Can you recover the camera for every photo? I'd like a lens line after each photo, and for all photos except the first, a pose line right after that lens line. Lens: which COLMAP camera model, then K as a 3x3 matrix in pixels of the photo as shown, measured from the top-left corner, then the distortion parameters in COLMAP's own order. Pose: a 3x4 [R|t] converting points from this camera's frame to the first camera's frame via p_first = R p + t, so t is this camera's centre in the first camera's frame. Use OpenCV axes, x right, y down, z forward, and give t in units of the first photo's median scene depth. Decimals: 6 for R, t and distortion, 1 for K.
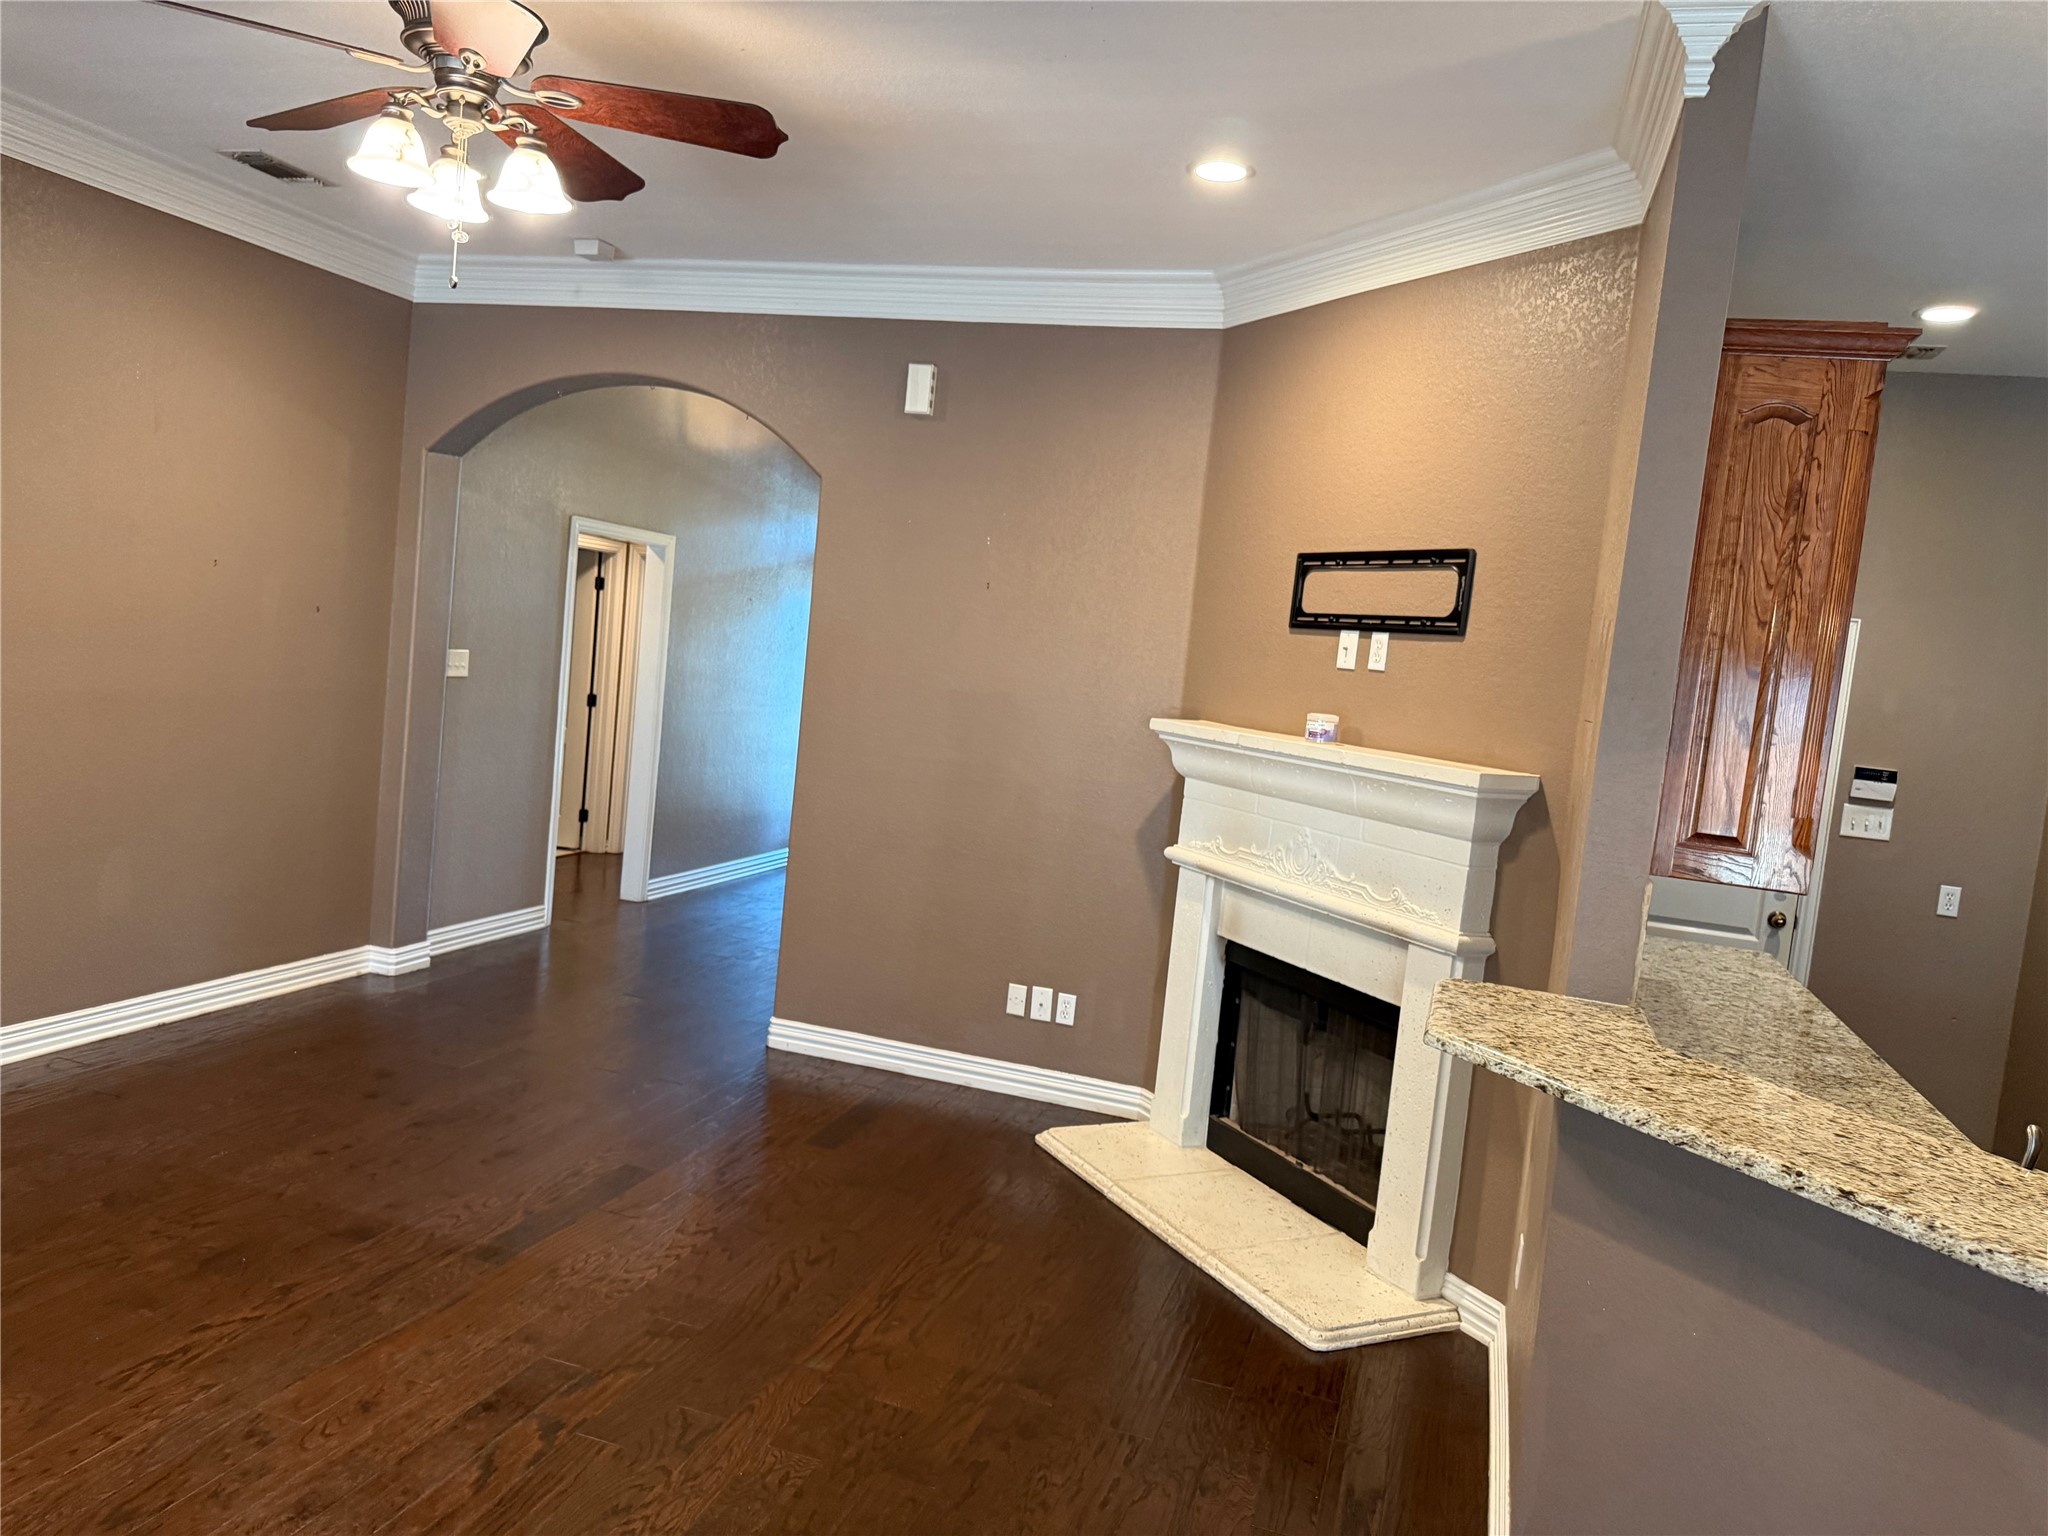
lens RADIAL K [[1451.7, 0, 1031.5], [0, 1451.7, 774.8], [0, 0, 1]] dist [0.059488, -0.073544]
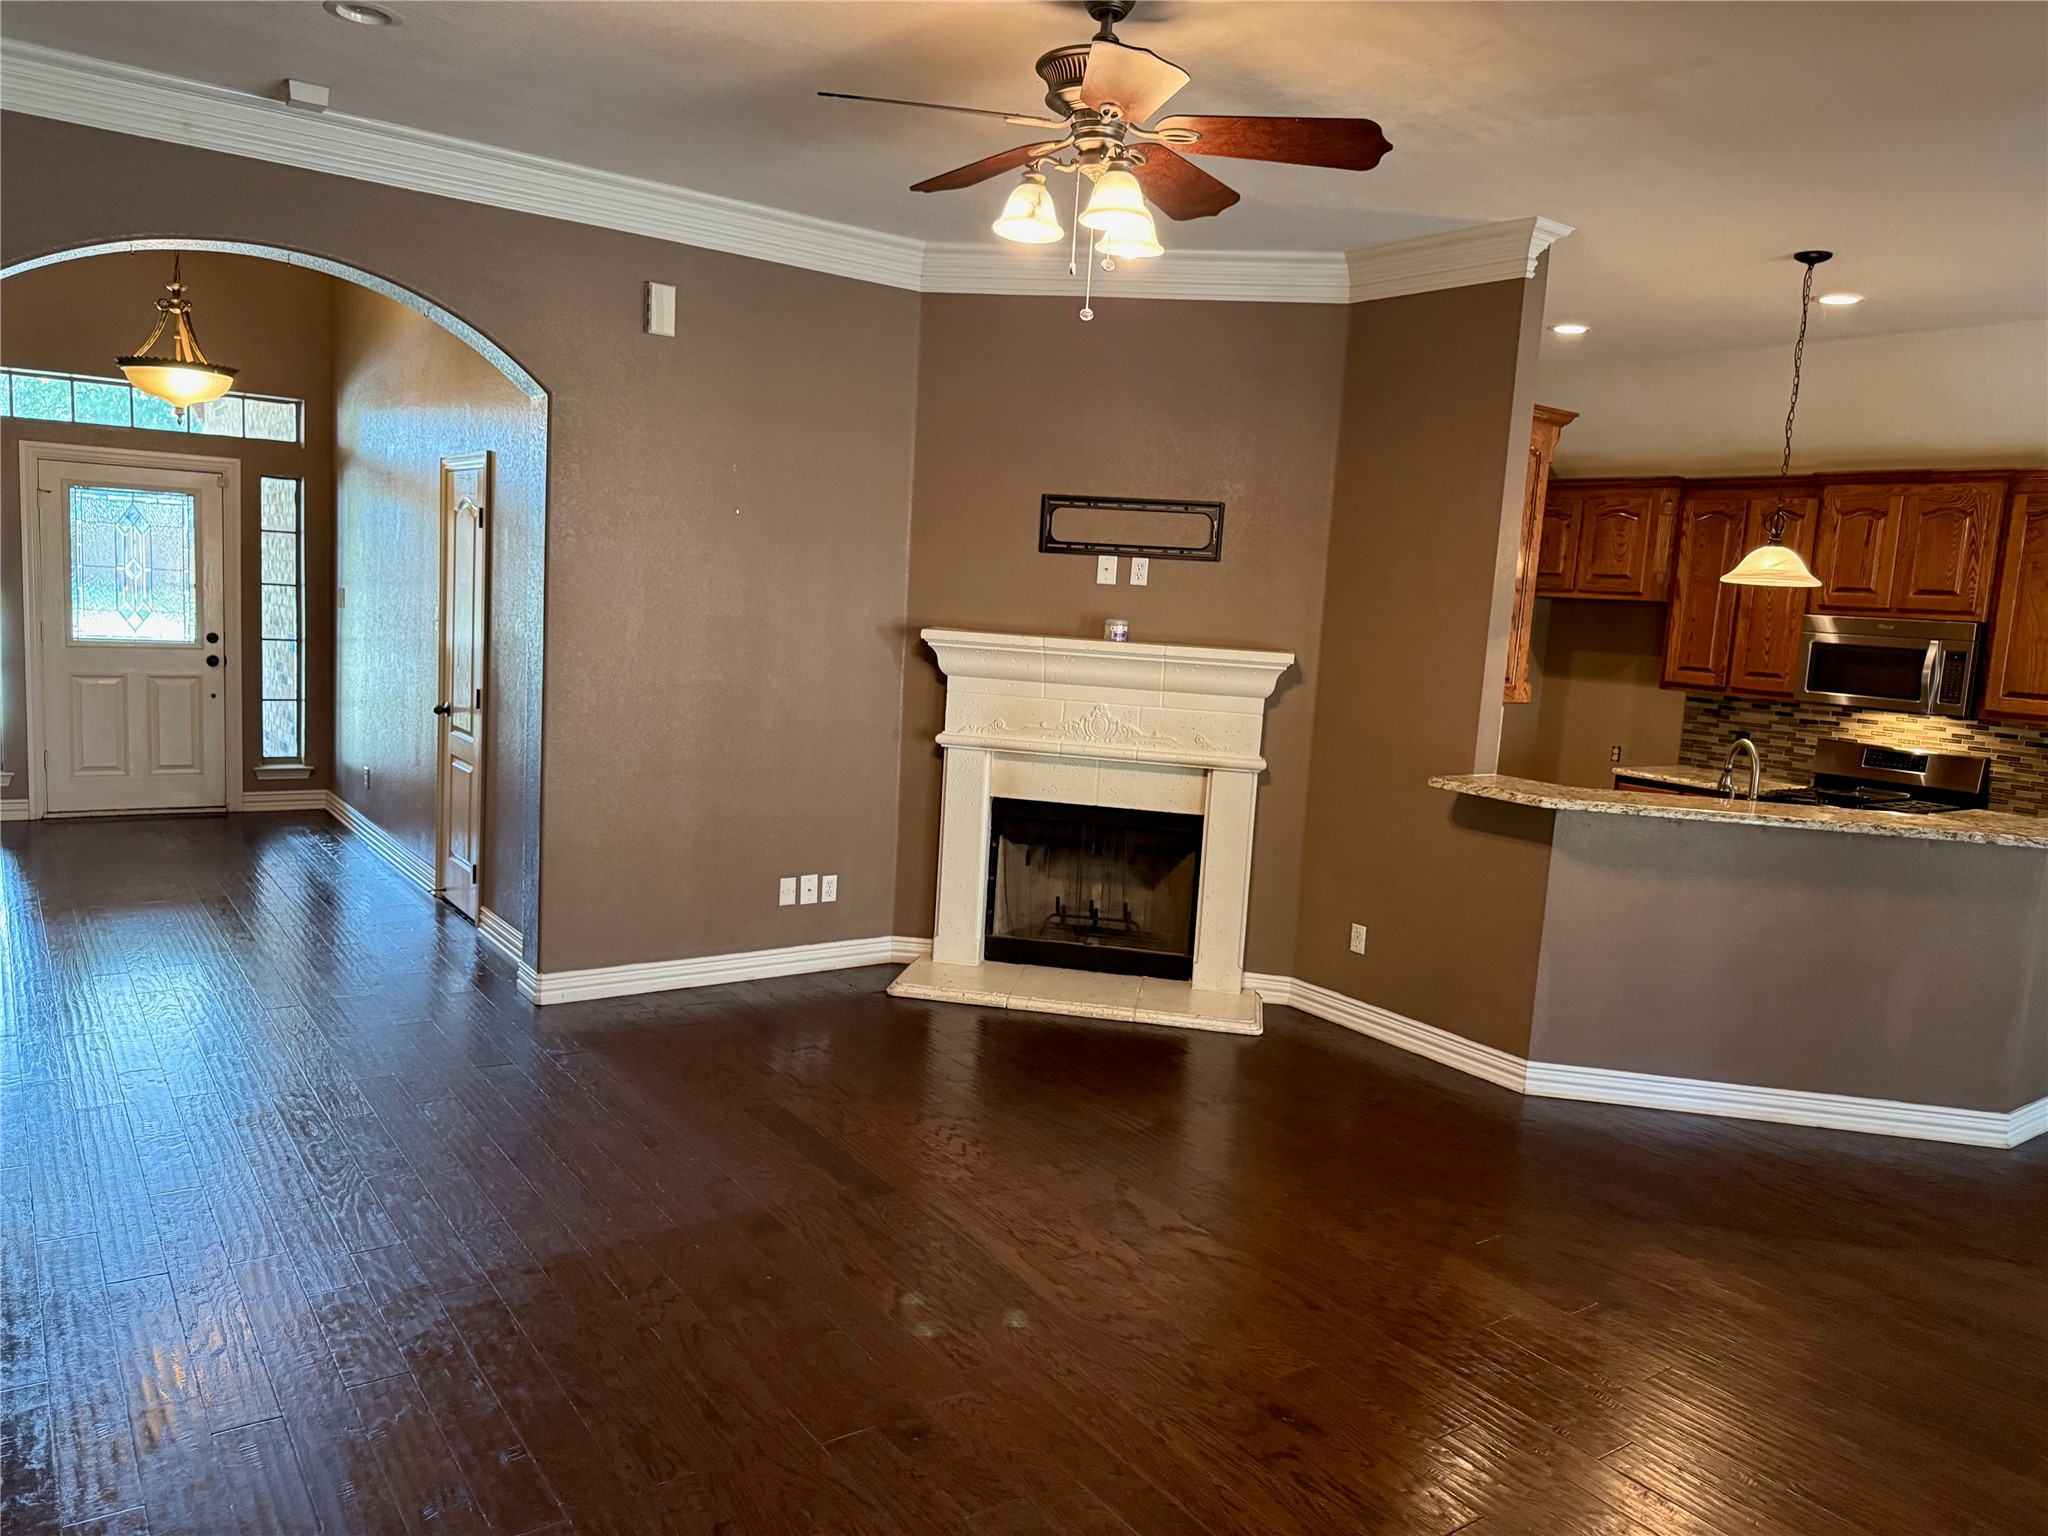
lens RADIAL K [[1451.7, 0, 1031.5], [0, 1451.7, 774.8], [0, 0, 1]] dist [0.059488, -0.073544]
pose [[0.599893, -0.163015, 0.783297, -0.870691], [0.068544, 0.985895, 0.152683, -0.103077], [-0.797139, -0.037904, 0.602605, 0.219727]]
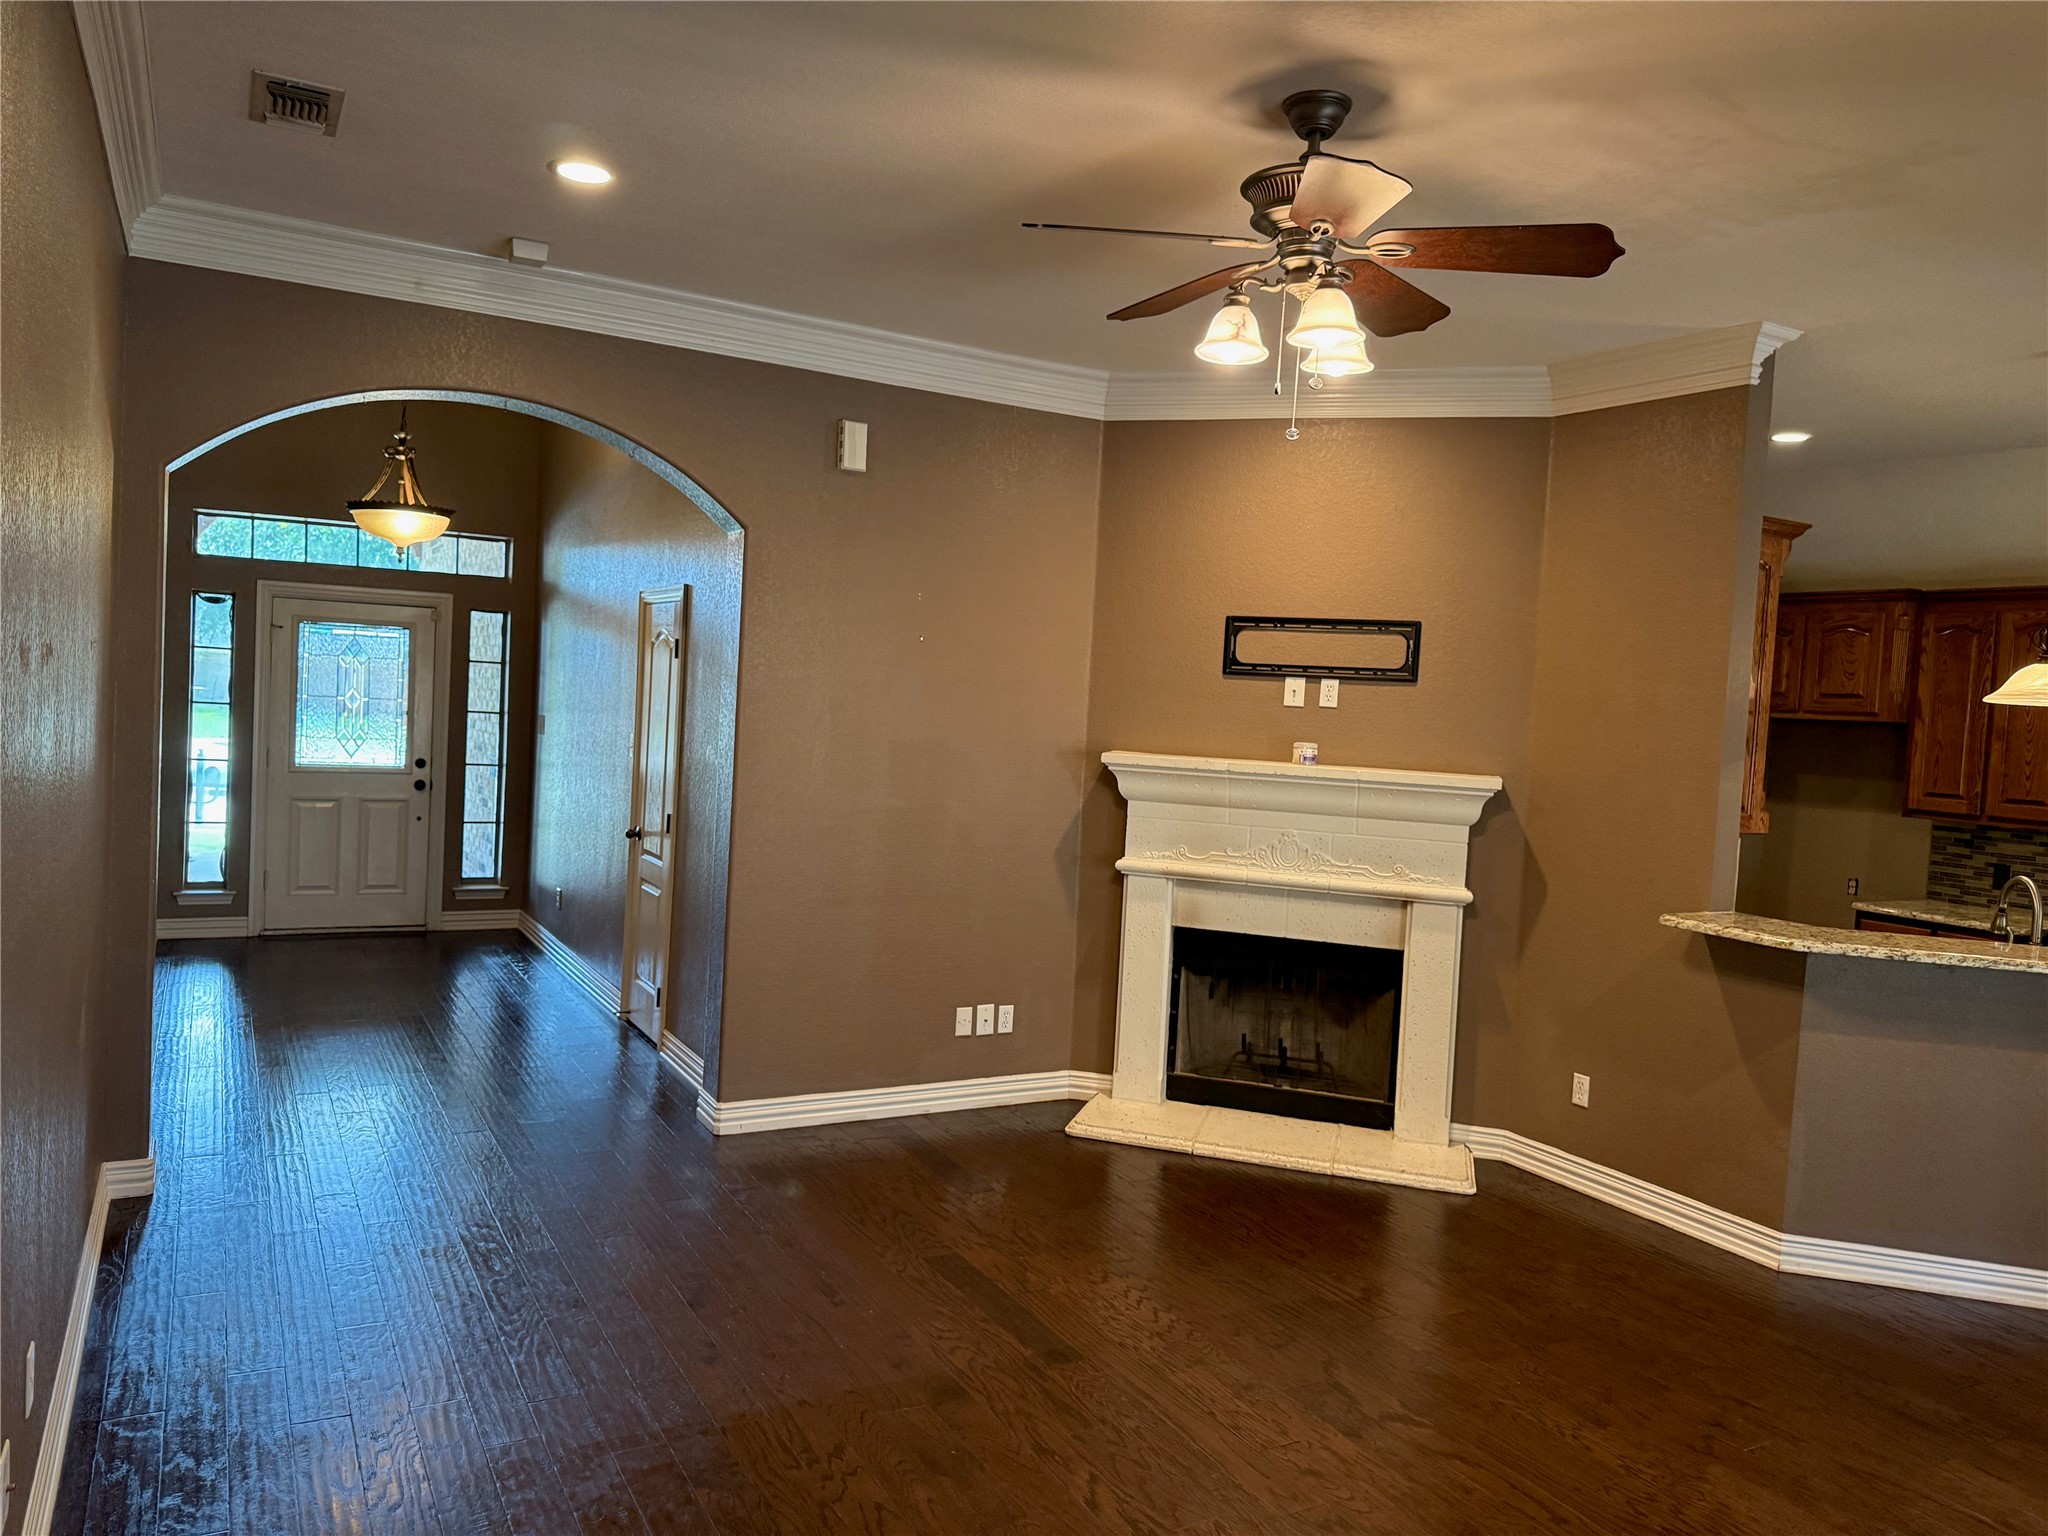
lens RADIAL K [[1444.1, 0, 1012.3], [0, 1444.1, 767.8], [0, 0, 1]] dist [0.092685, -0.119378]
pose [[0.691014, -0.095560, 0.716497, -0.856012], [0.076704, 0.995320, 0.058770, -0.108192], [-0.718760, 0.014347, 0.695110, 0.260292]]
